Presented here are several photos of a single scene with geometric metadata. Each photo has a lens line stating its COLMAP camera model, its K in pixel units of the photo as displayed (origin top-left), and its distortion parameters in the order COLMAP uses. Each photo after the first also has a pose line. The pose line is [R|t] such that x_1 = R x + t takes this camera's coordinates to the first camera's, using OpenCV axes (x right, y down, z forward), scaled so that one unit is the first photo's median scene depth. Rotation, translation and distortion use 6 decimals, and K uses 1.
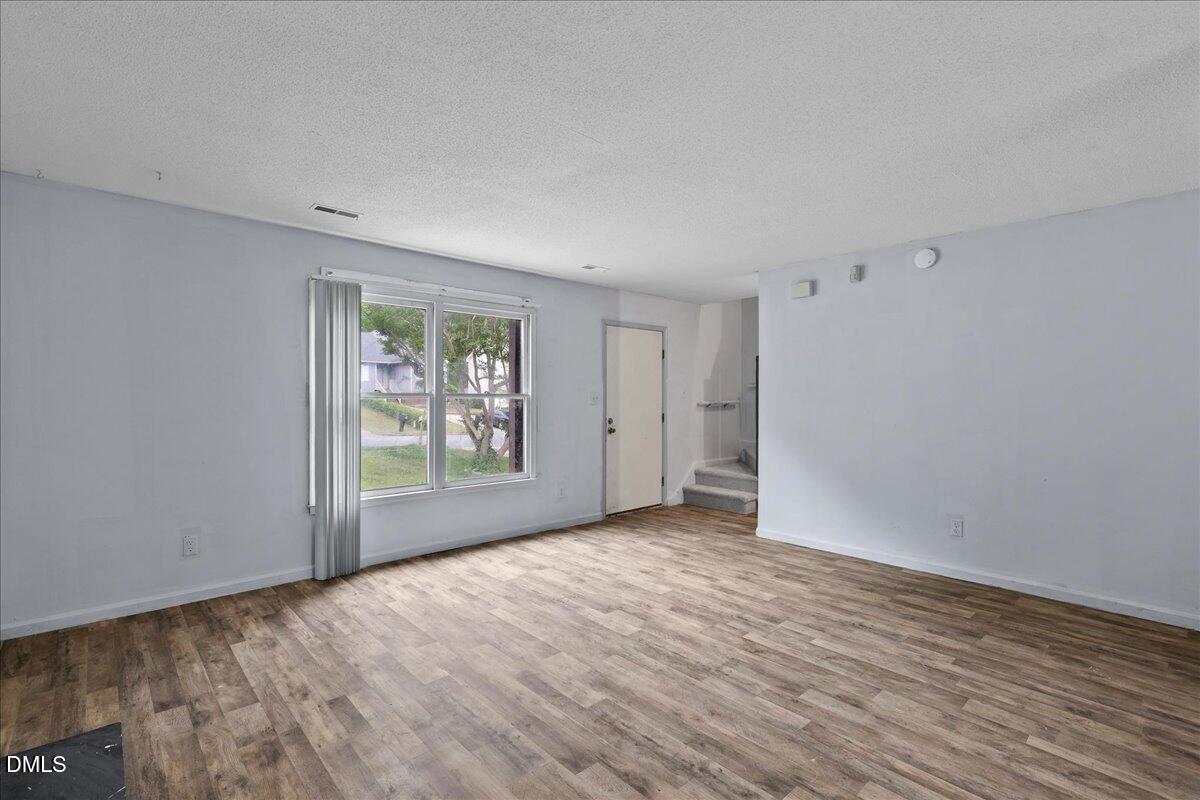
lens RADIAL K [[548.3, 0, 596.3], [0, 548.3, 406.4], [0, 0, 1]] dist [-0.000541, 0.001120]
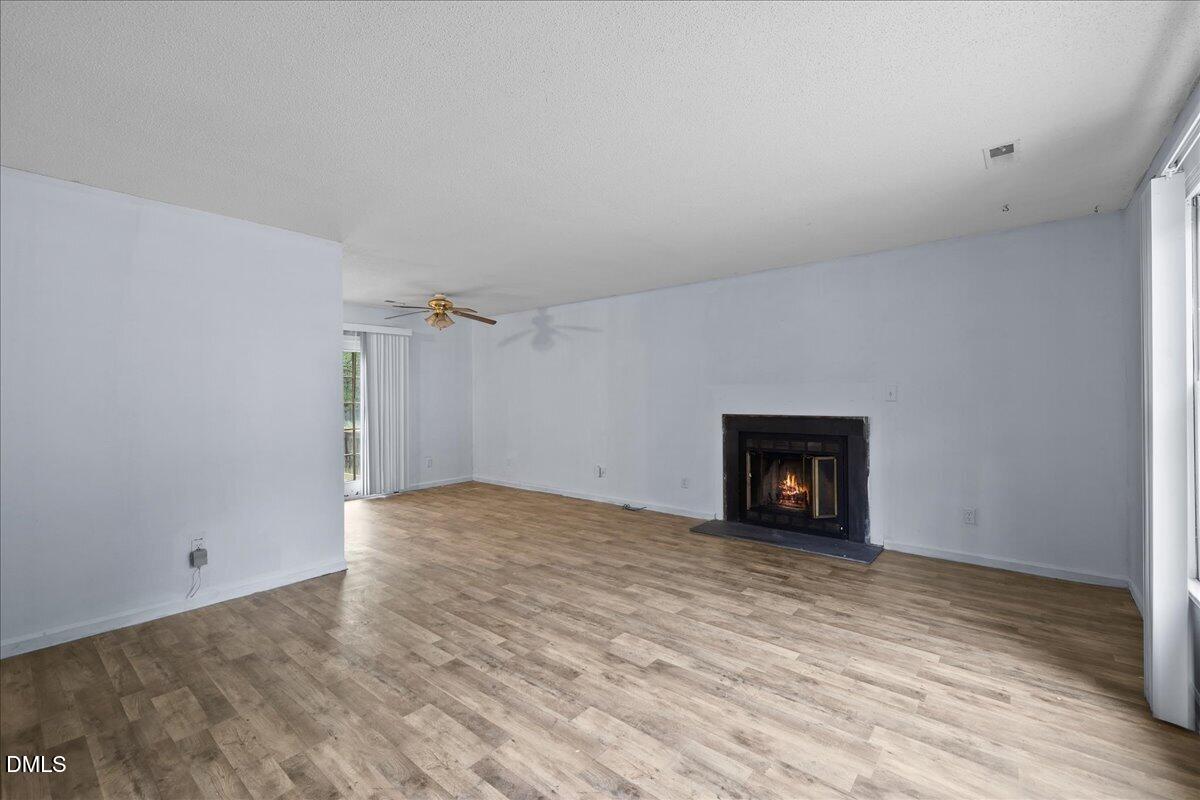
lens RADIAL K [[512.2, 0, 595.5], [0, 512.2, 391.5], [0, 0, 1]] dist [0.004102, -0.001350]
pose [[-0.991126, 0.003359, -0.132884, 0.193235], [0.002399, 0.999970, 0.007384, -0.022816], [0.132905, 0.007000, -0.991104, 1.609897]]
